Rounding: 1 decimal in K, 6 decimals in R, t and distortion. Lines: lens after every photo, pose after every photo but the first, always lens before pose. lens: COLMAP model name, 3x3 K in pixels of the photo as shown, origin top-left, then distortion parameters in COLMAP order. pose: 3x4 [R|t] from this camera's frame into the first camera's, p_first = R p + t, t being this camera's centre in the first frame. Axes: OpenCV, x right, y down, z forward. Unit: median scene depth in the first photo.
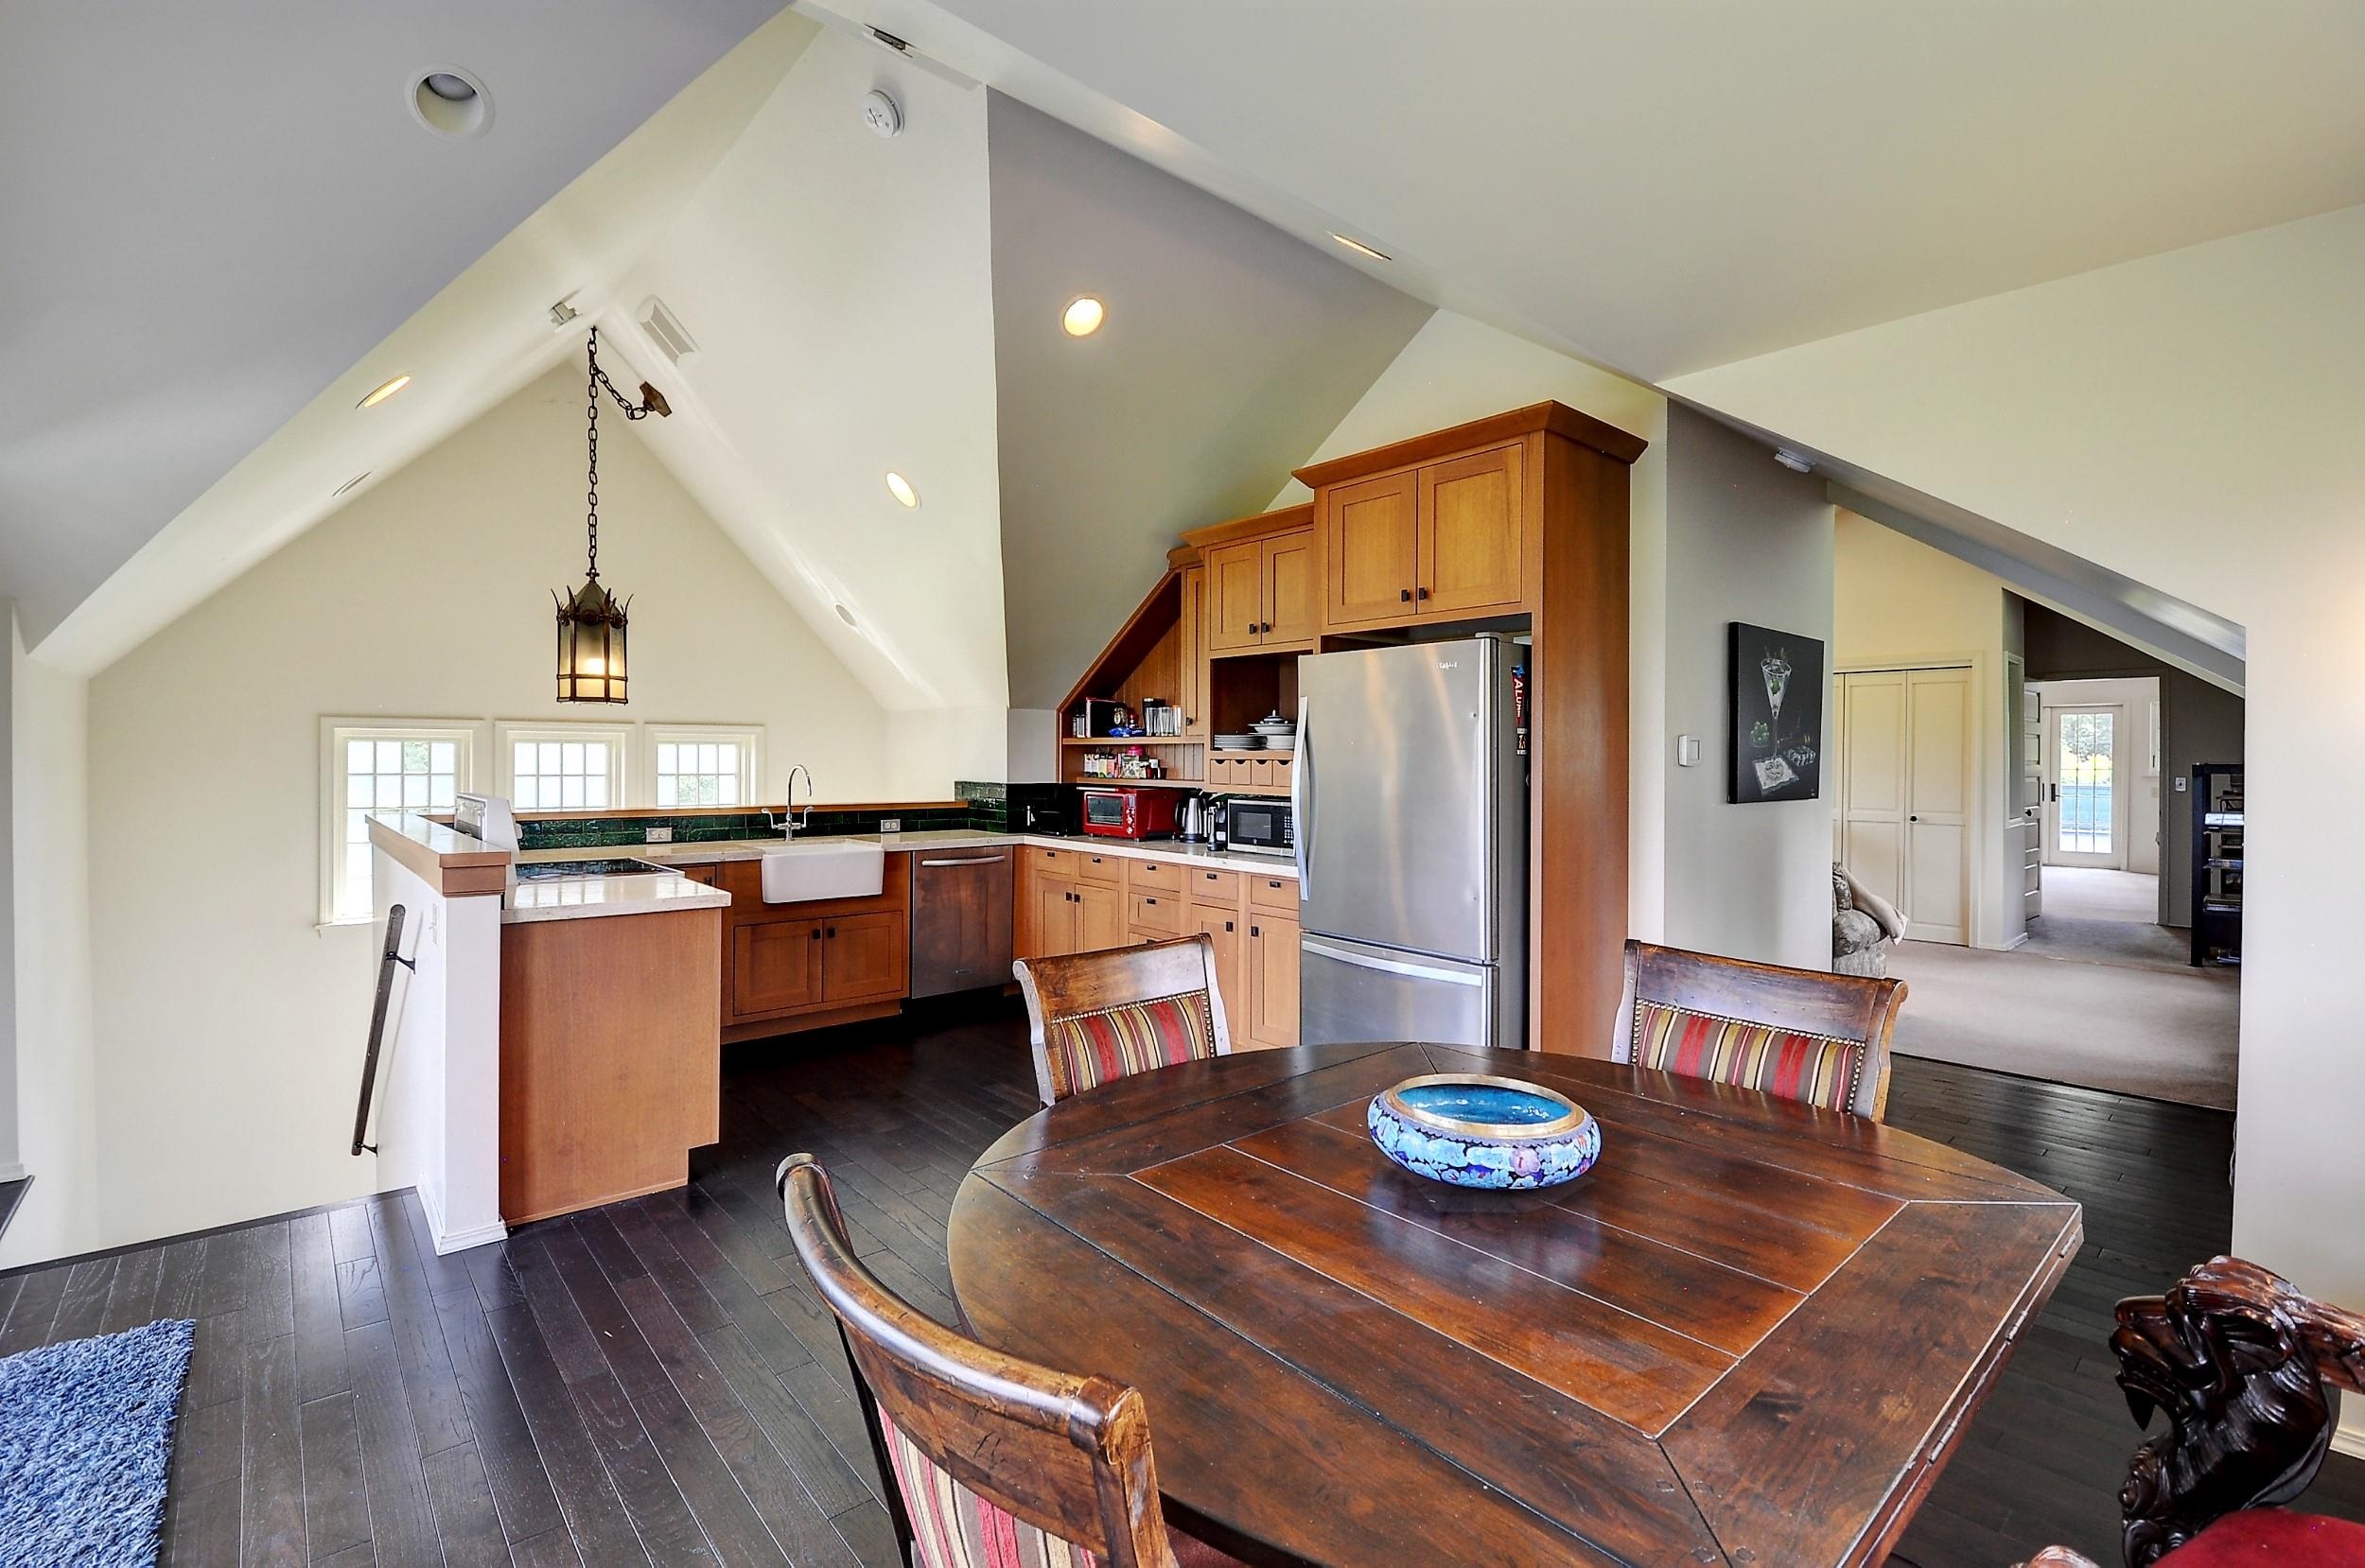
lens RADIAL K [[1045.4, 0, 1167.3], [0, 1045.4, 765.9], [0, 0, 1]] dist [0.021244, -0.028216]
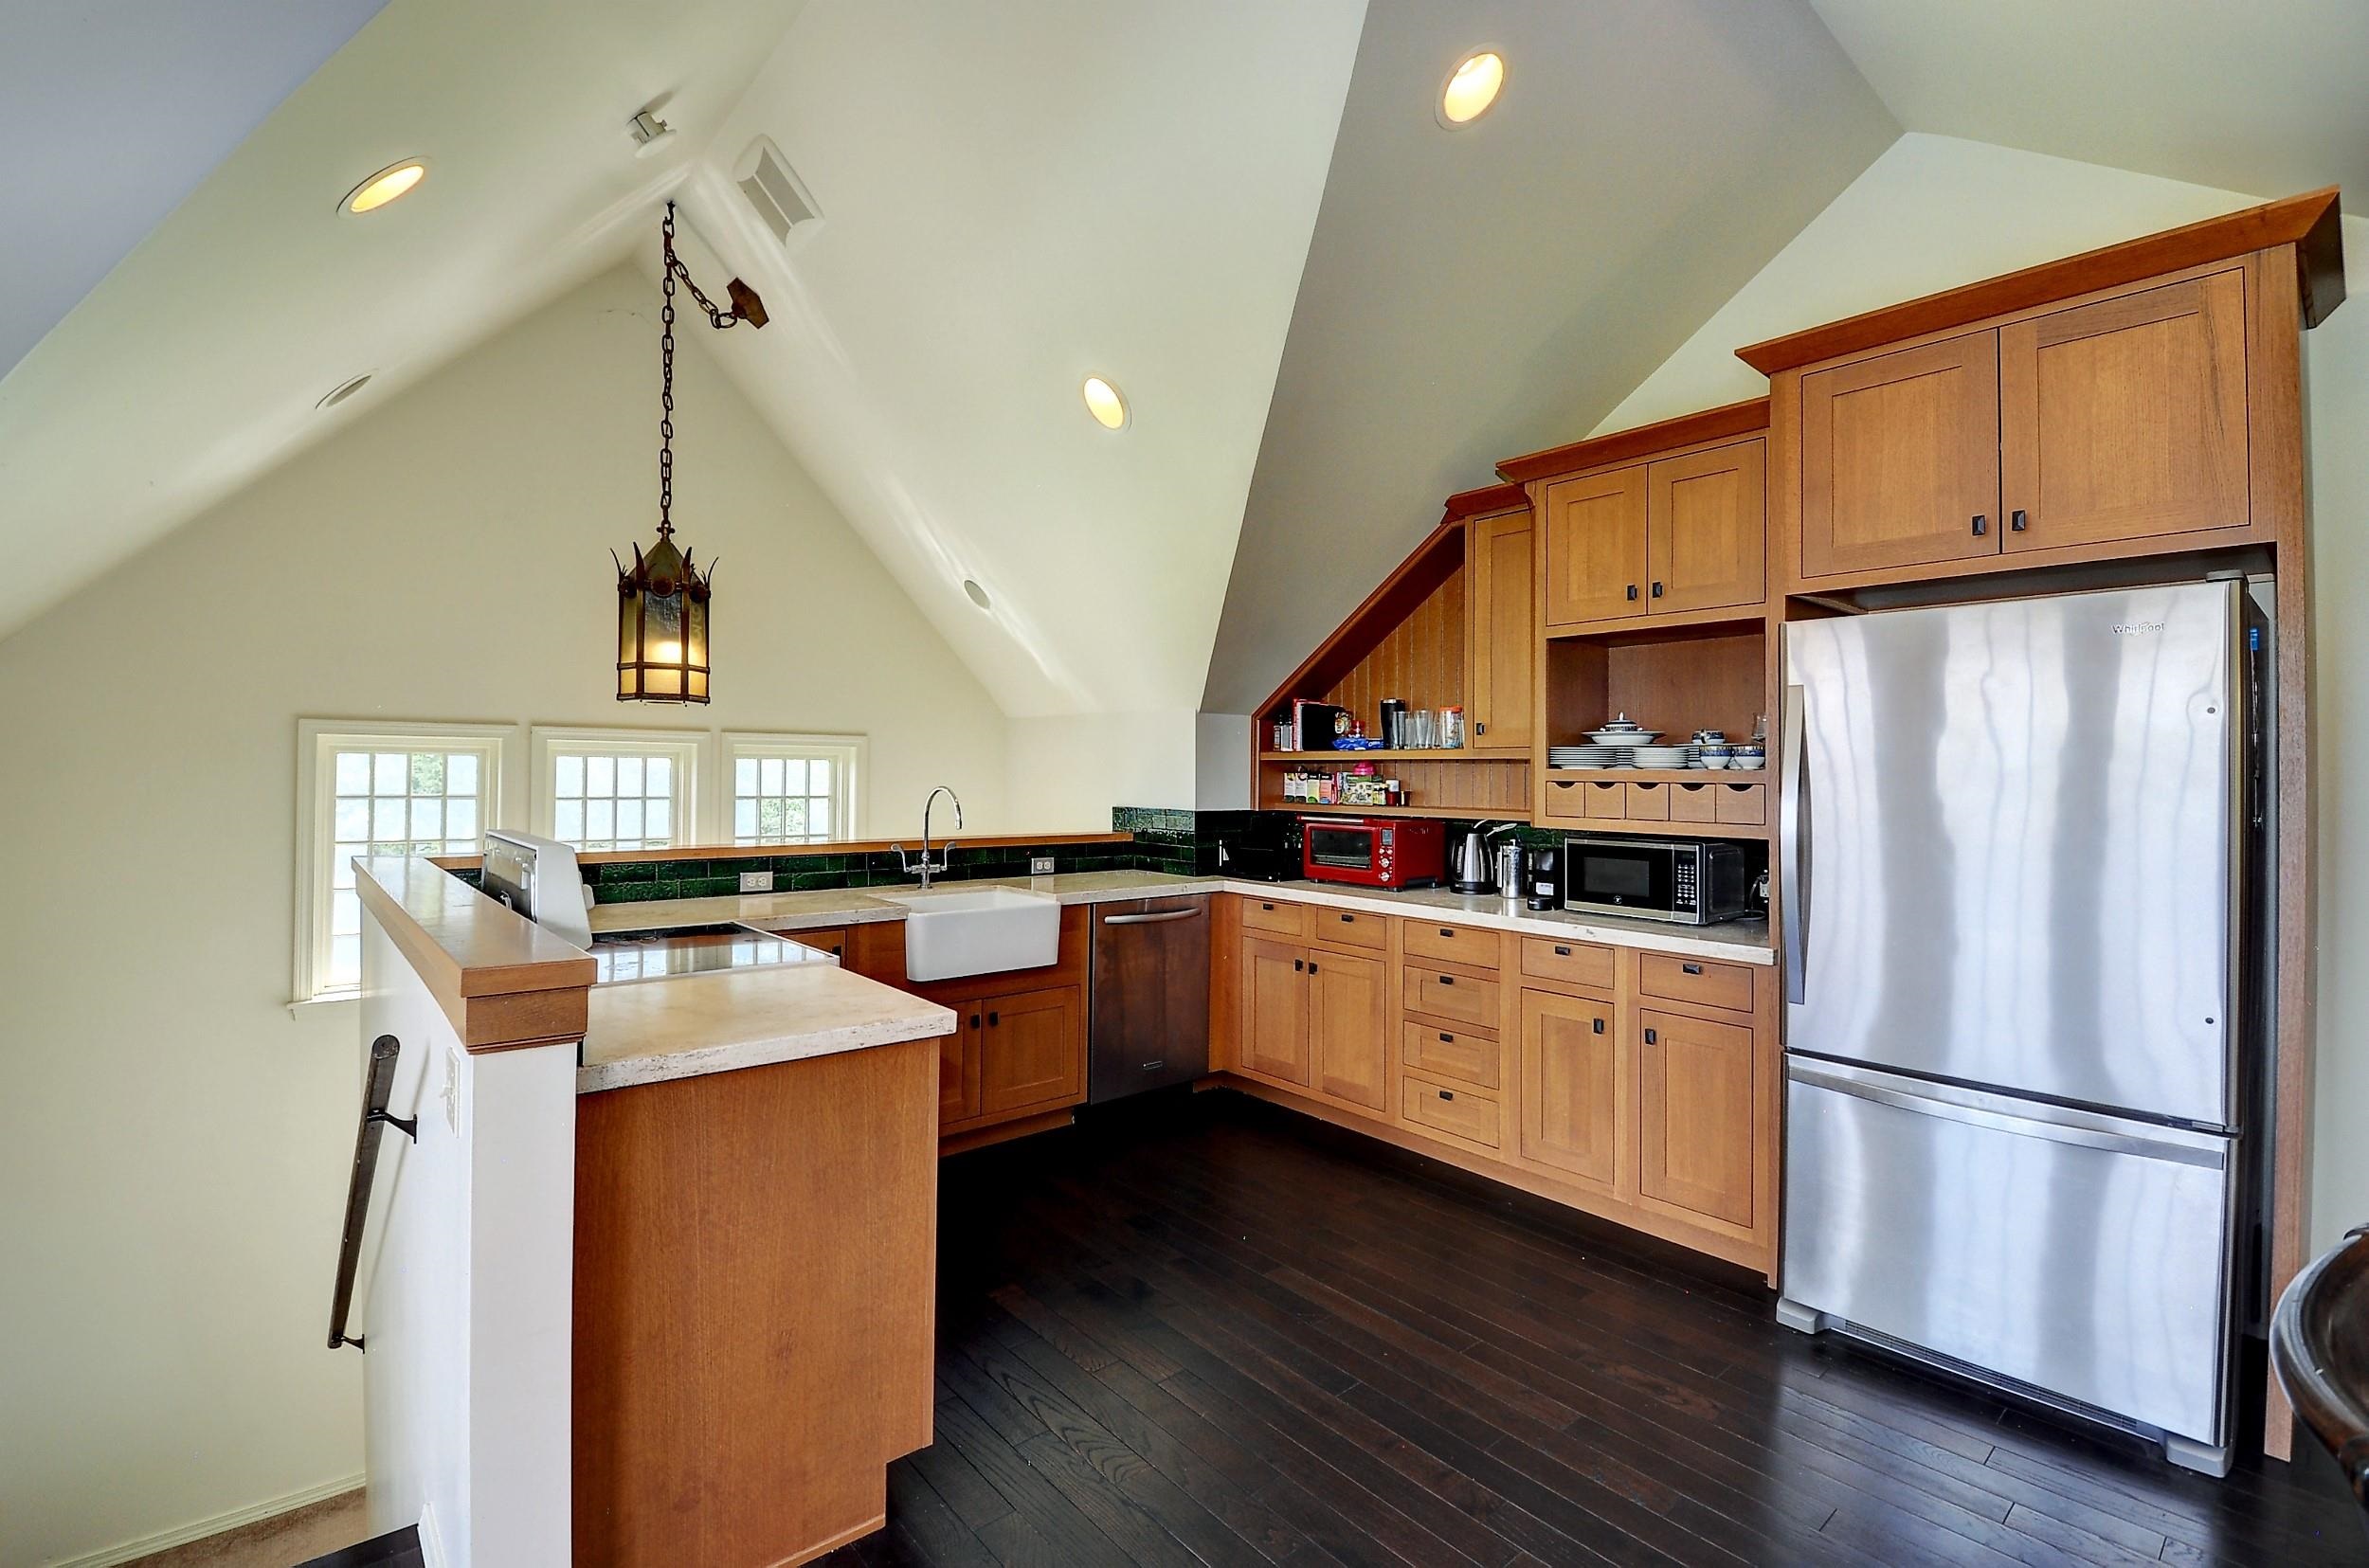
lens RADIAL K [[1047.2, 0, 1169.3], [0, 1047.2, 765.9], [0, 0, 1]] dist [0.021244, -0.028216]
pose [[0.999955, 0.003228, -0.008908, -0.182459], [-0.003376, 0.999856, -0.016643, -0.003593], [0.008853, 0.016673, 0.999822, 0.258864]]
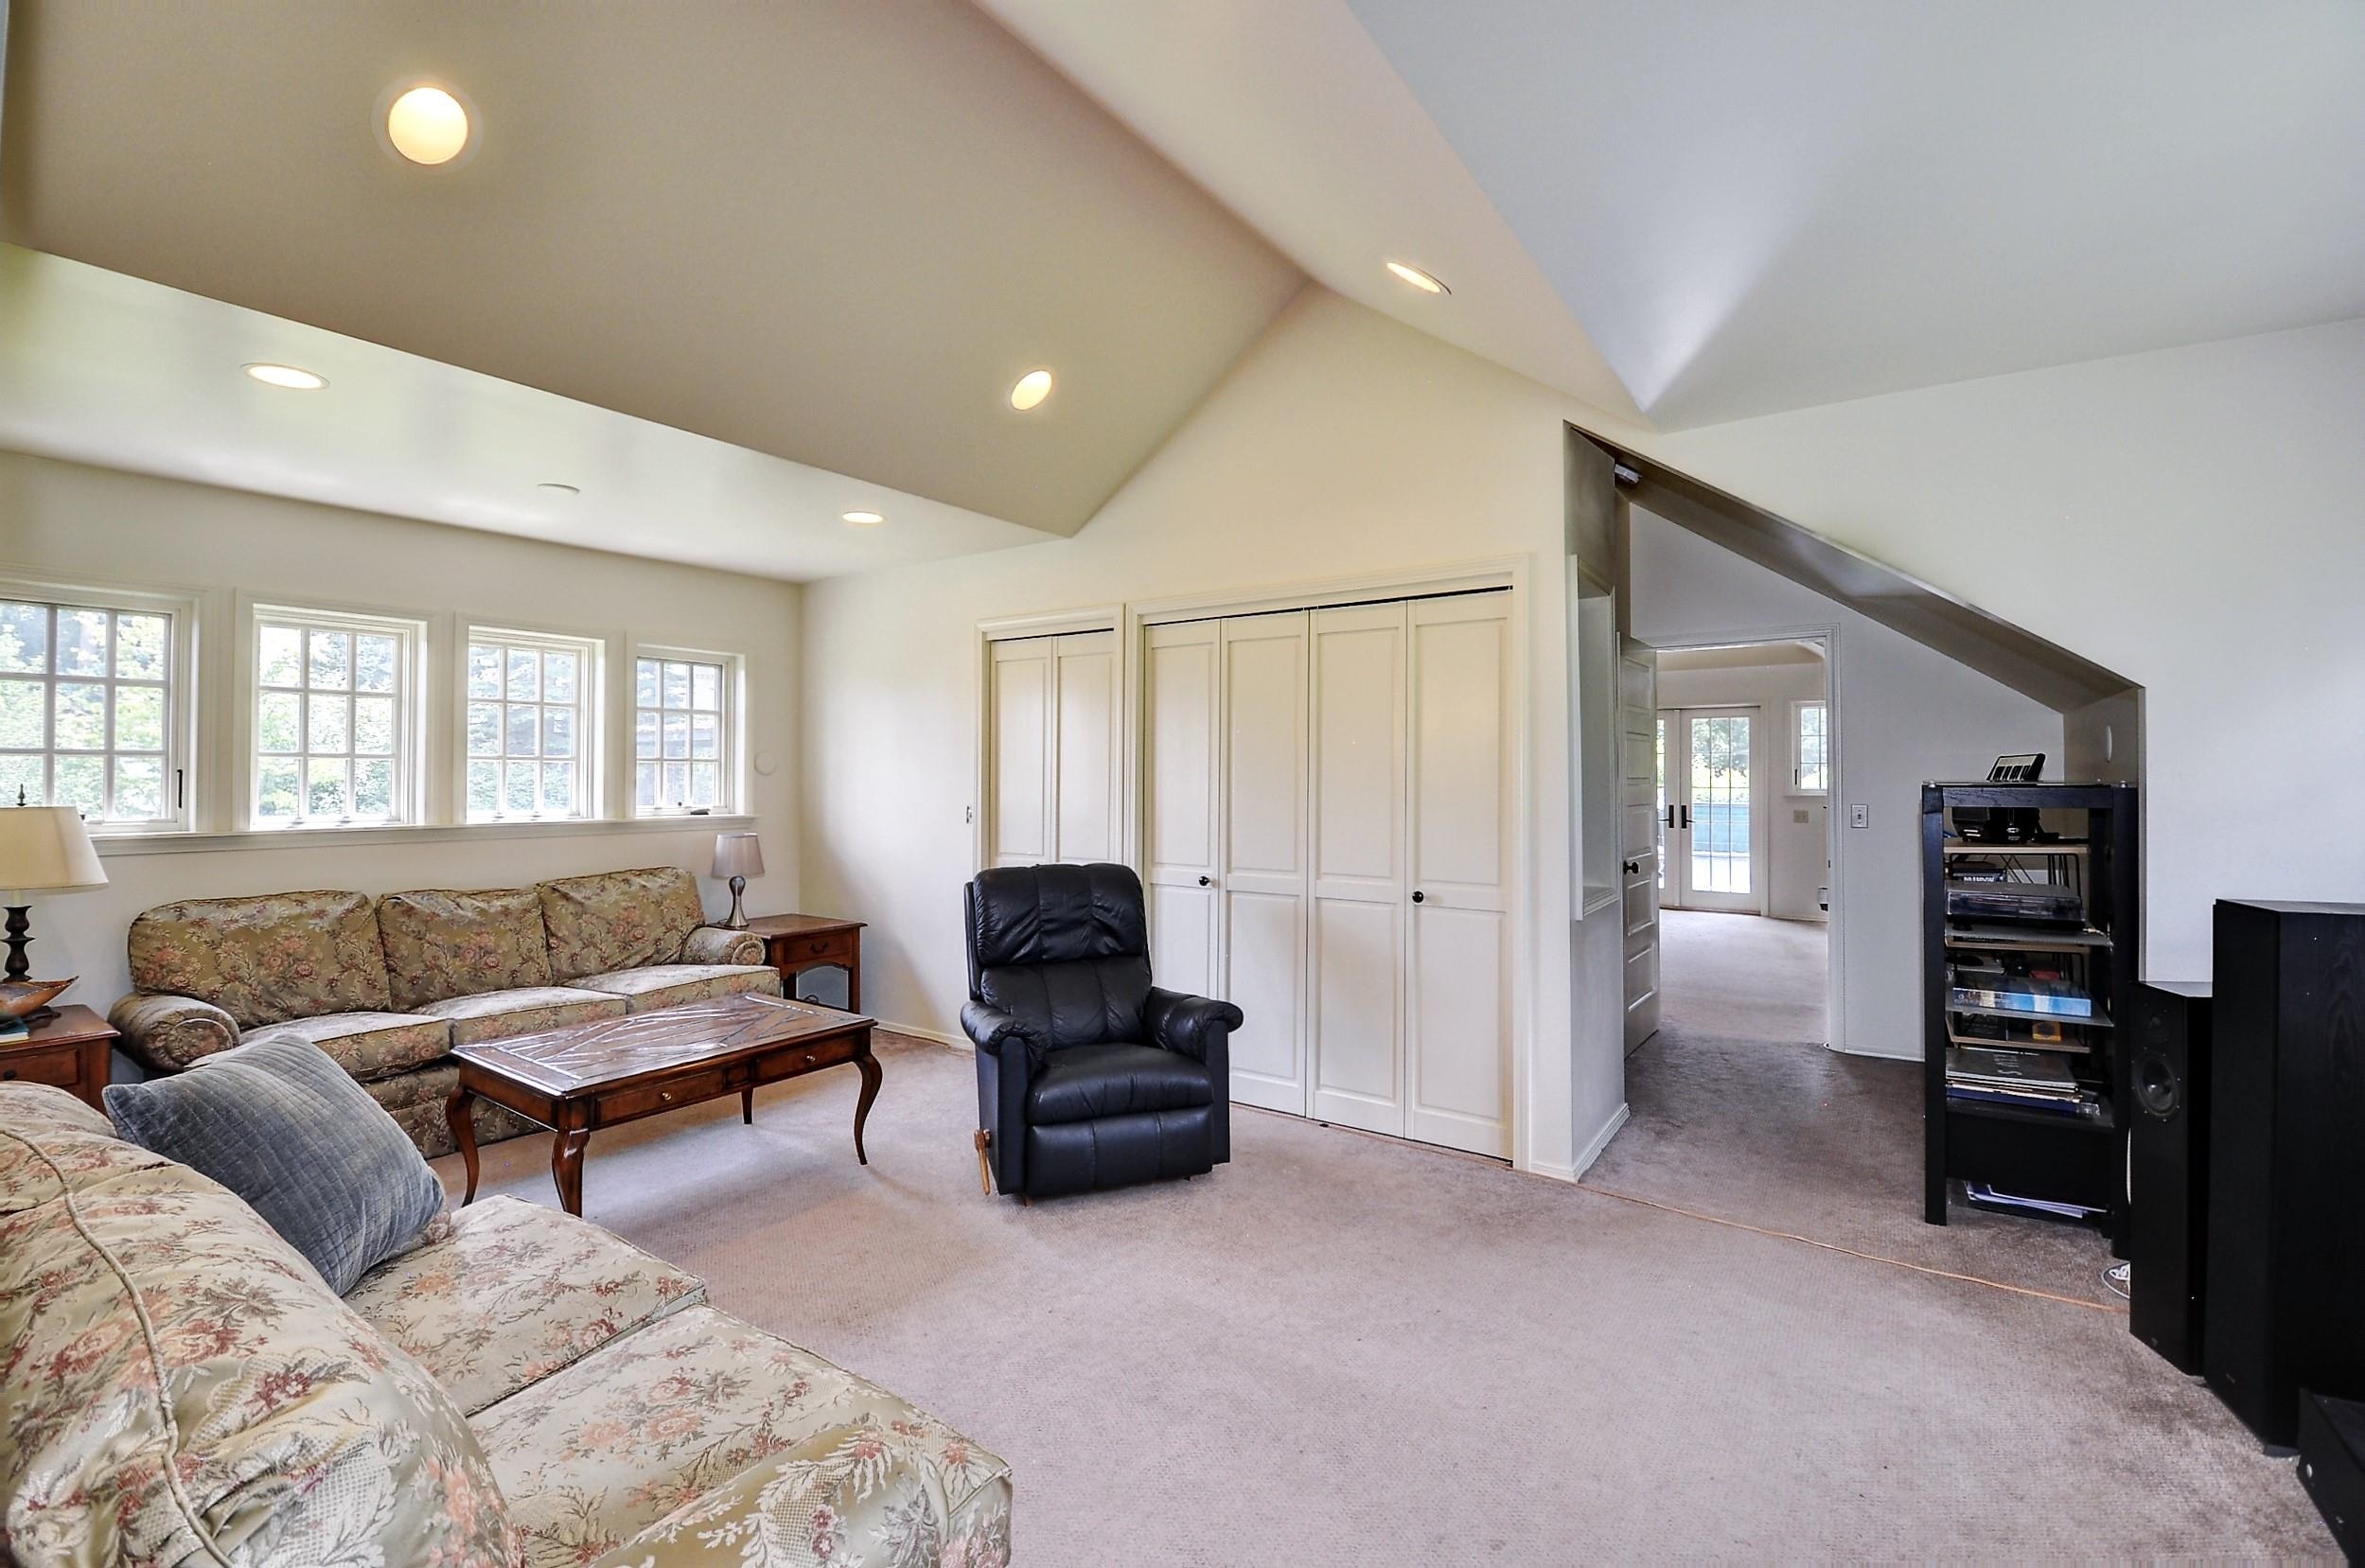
lens RADIAL K [[1045.5, 0, 1167.3], [0, 1045.5, 765.9], [0, 0, 1]] dist [0.021244, -0.028216]
pose [[0.972254, 0.000482, 0.233928, 0.149535], [0.003502, 0.999856, -0.016614, -0.001240], [-0.233902, 0.016972, 0.972112, 0.169837]]
